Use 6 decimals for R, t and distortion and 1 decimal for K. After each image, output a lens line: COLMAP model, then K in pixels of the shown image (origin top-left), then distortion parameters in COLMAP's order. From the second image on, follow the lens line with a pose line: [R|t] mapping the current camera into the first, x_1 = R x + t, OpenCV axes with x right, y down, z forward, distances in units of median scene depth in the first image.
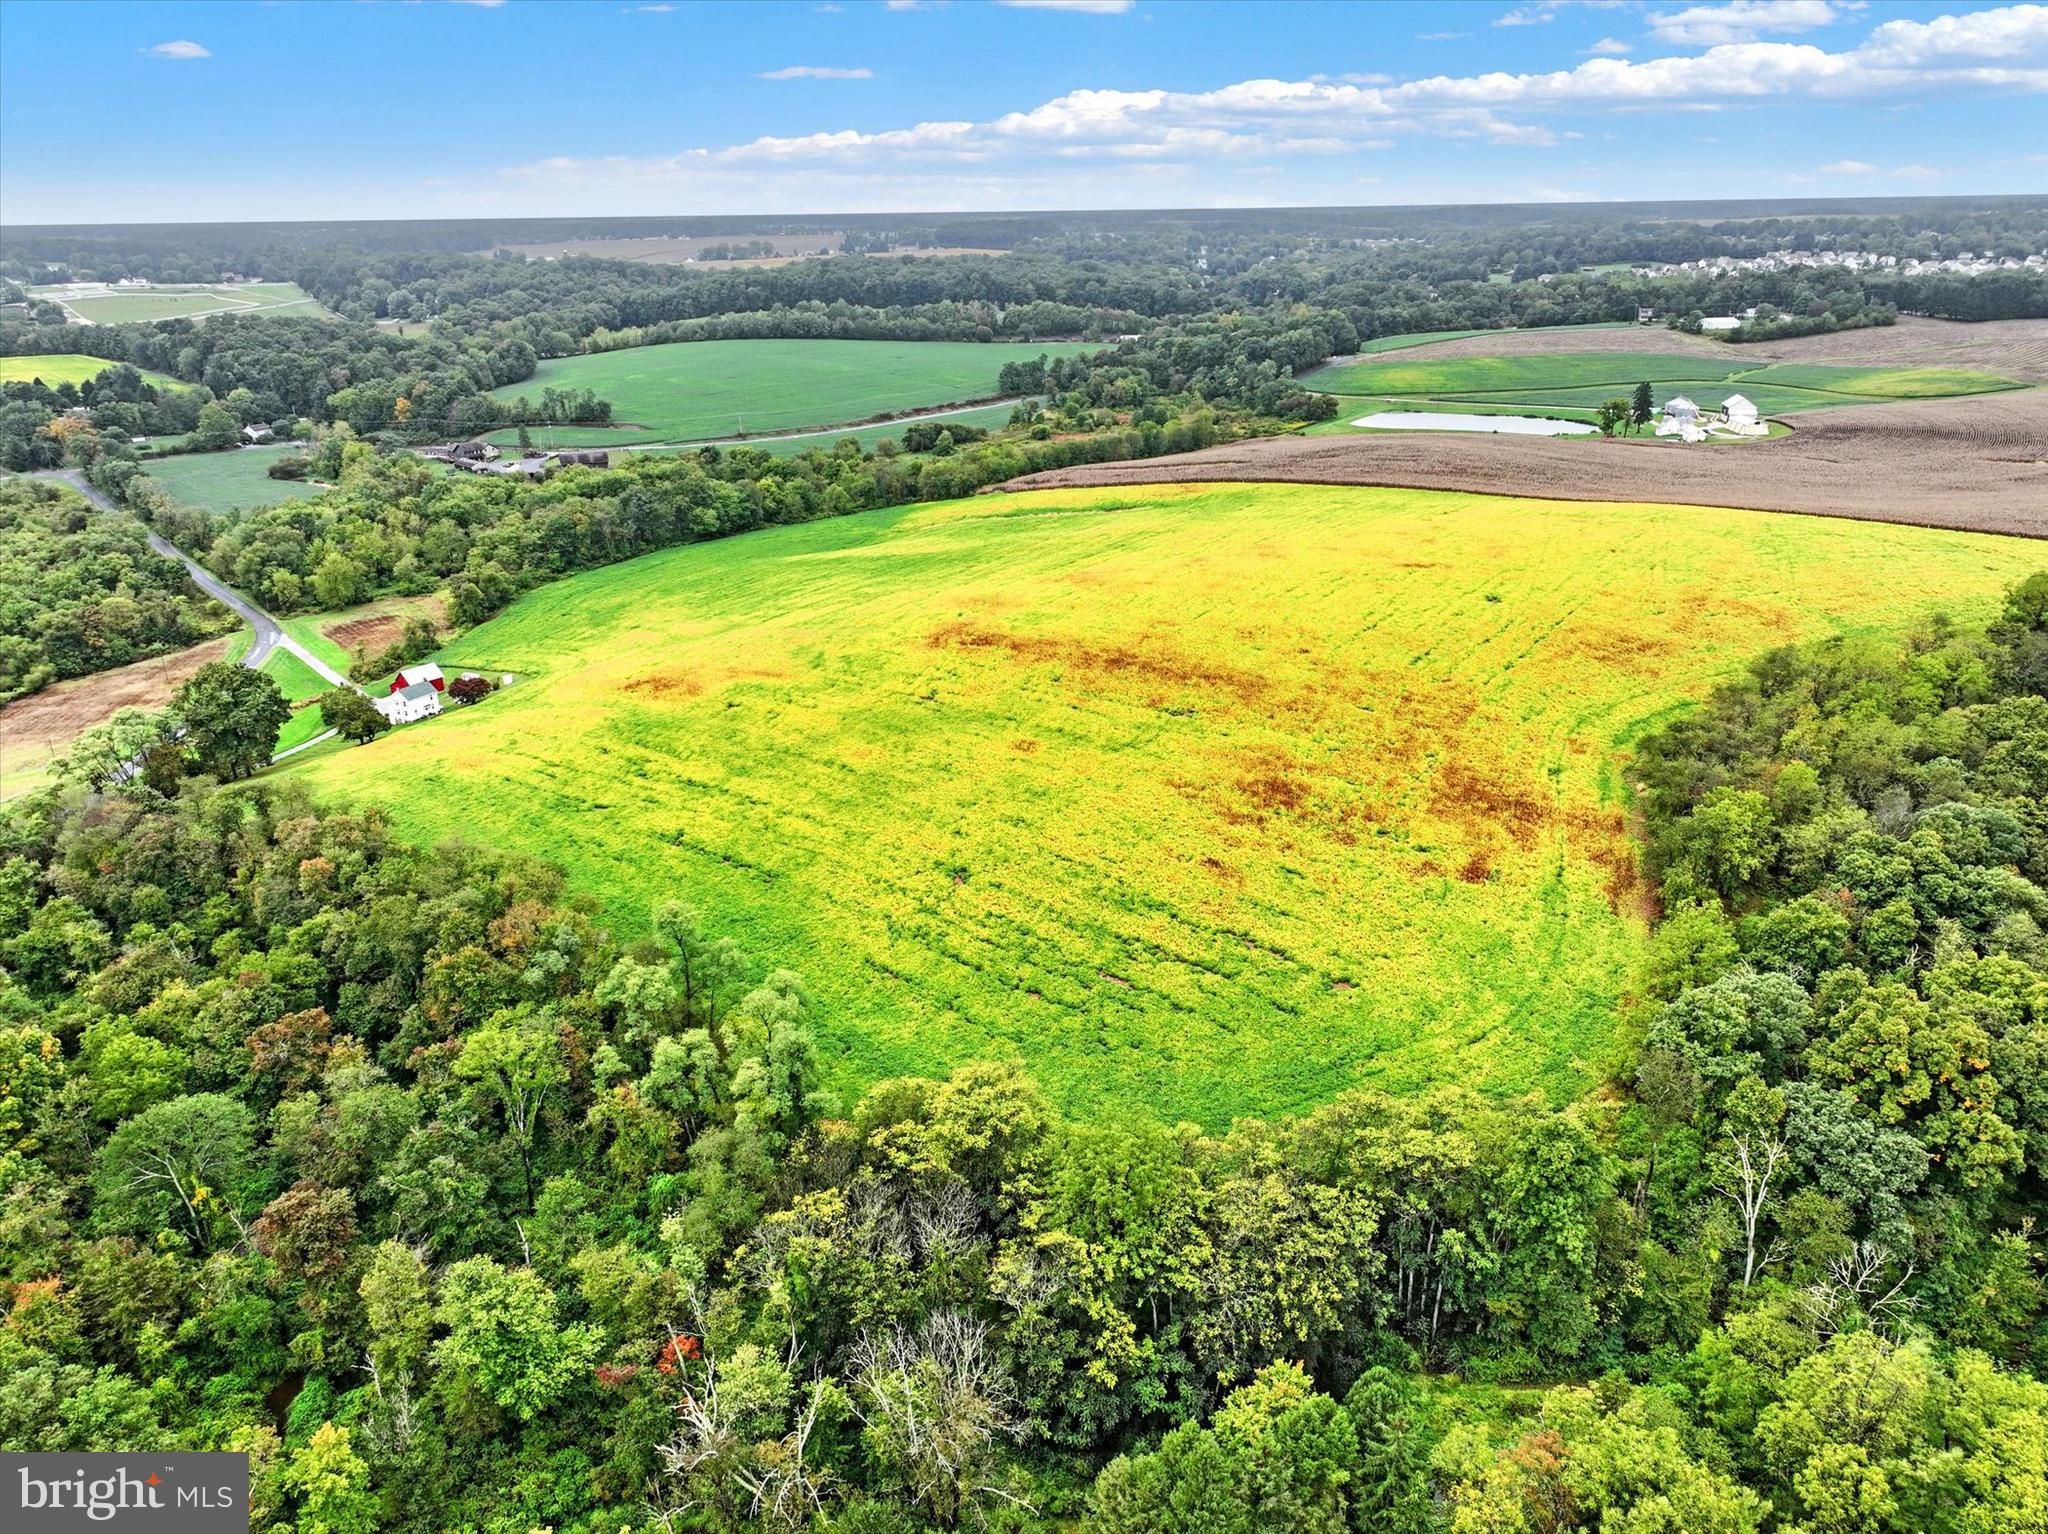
lens RADIAL K [[1441.7, 0, 1026.8], [0, 1441.7, 765.5], [0, 0, 1]] dist [-0.005268, 0.023983]
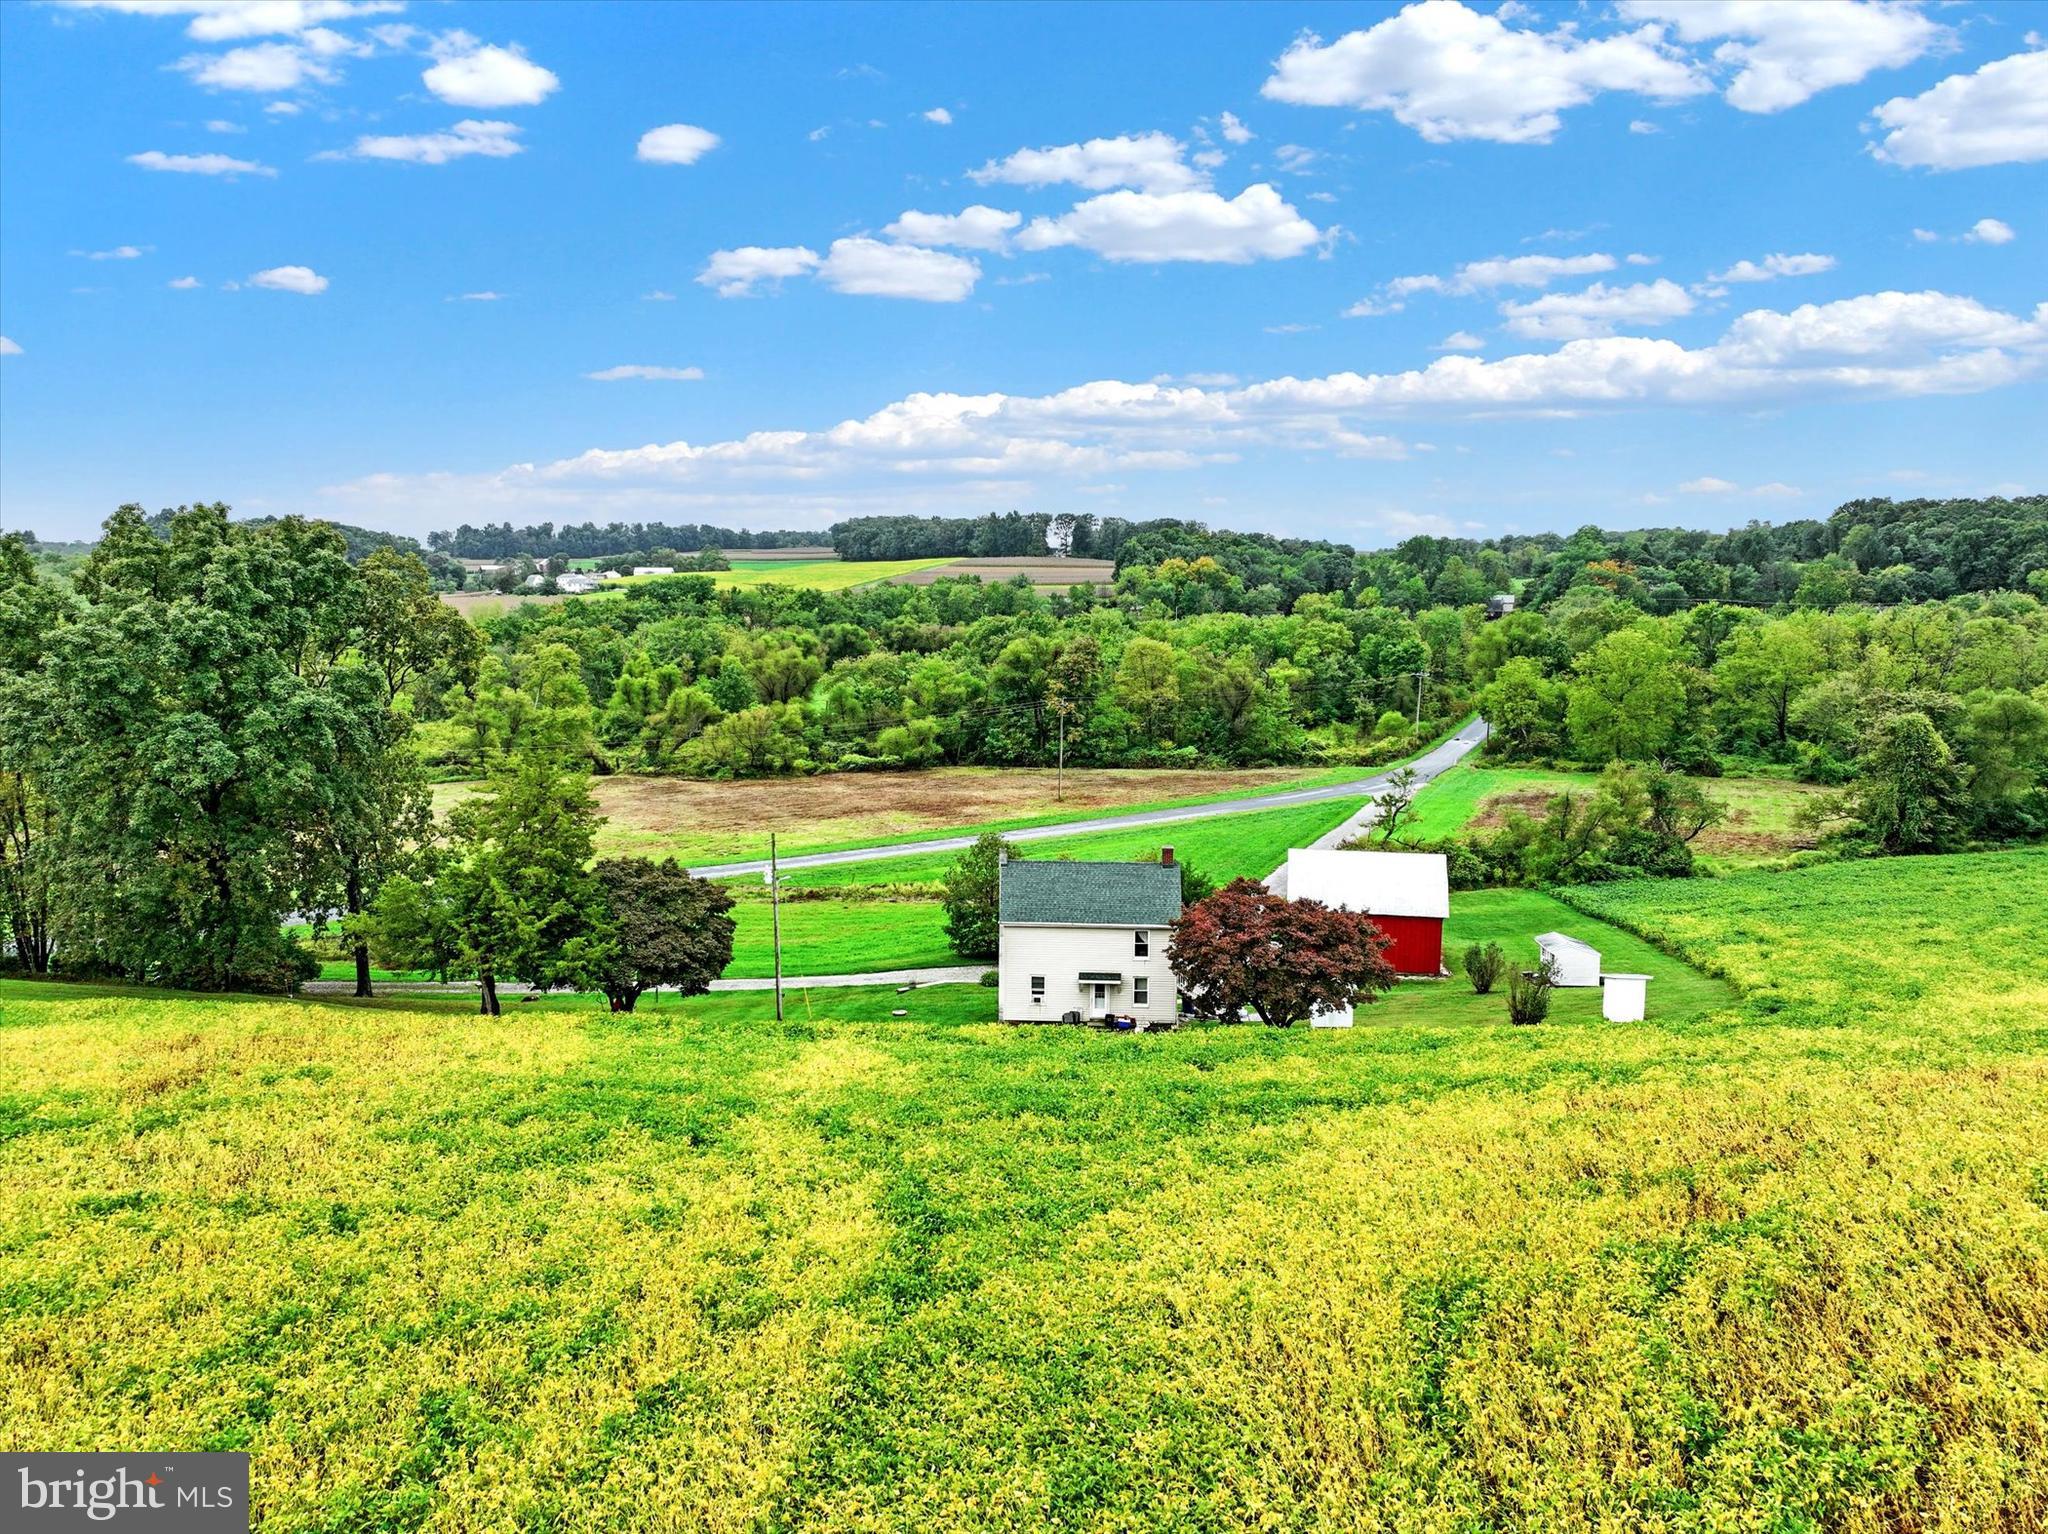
lens RADIAL K [[1438.6, 0, 1028.2], [0, 1438.6, 760.9], [0, 0, 1]] dist [0.004638, 0.000597]
pose [[0.422495, 0.130130, -0.896975, -0.208799], [-0.338876, 0.940546, -0.023167, -0.051943], [0.840631, 0.313751, 0.441474, 0.758018]]
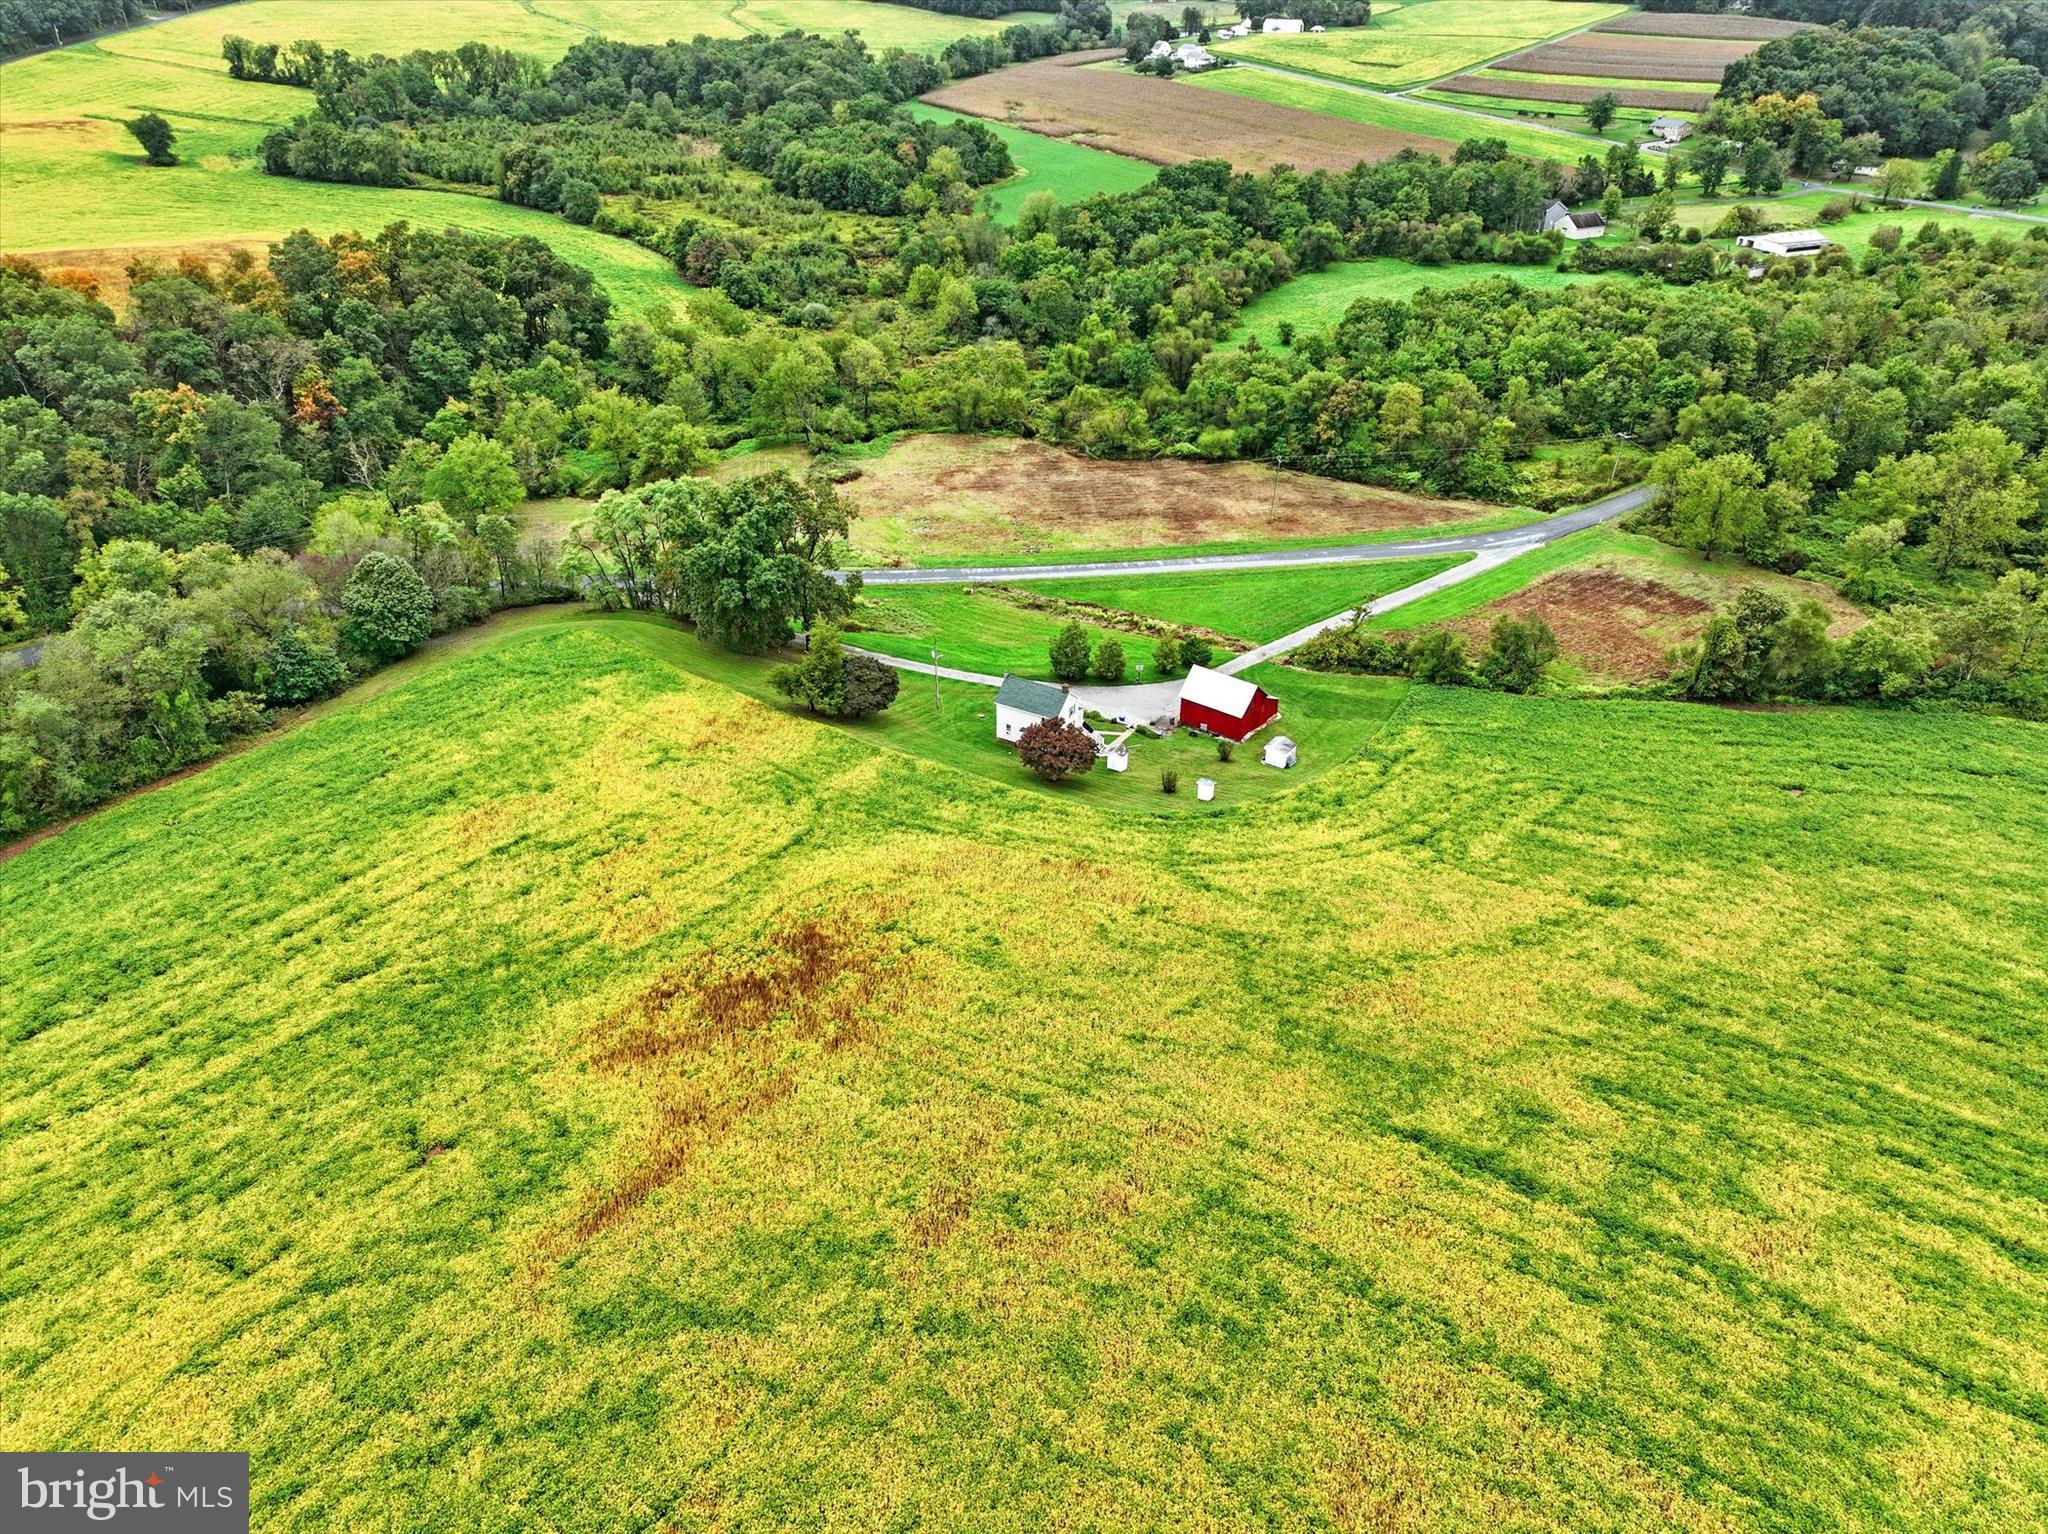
lens RADIAL K [[1441.7, 0, 1026.8], [0, 1441.7, 765.5], [0, 0, 1]] dist [-0.005268, 0.023983]
pose [[-0.027105, 0.529828, -0.847672, 0.017252], [-0.370601, 0.782228, 0.500773, -0.242068], [0.928396, 0.327722, 0.175153, 0.775001]]
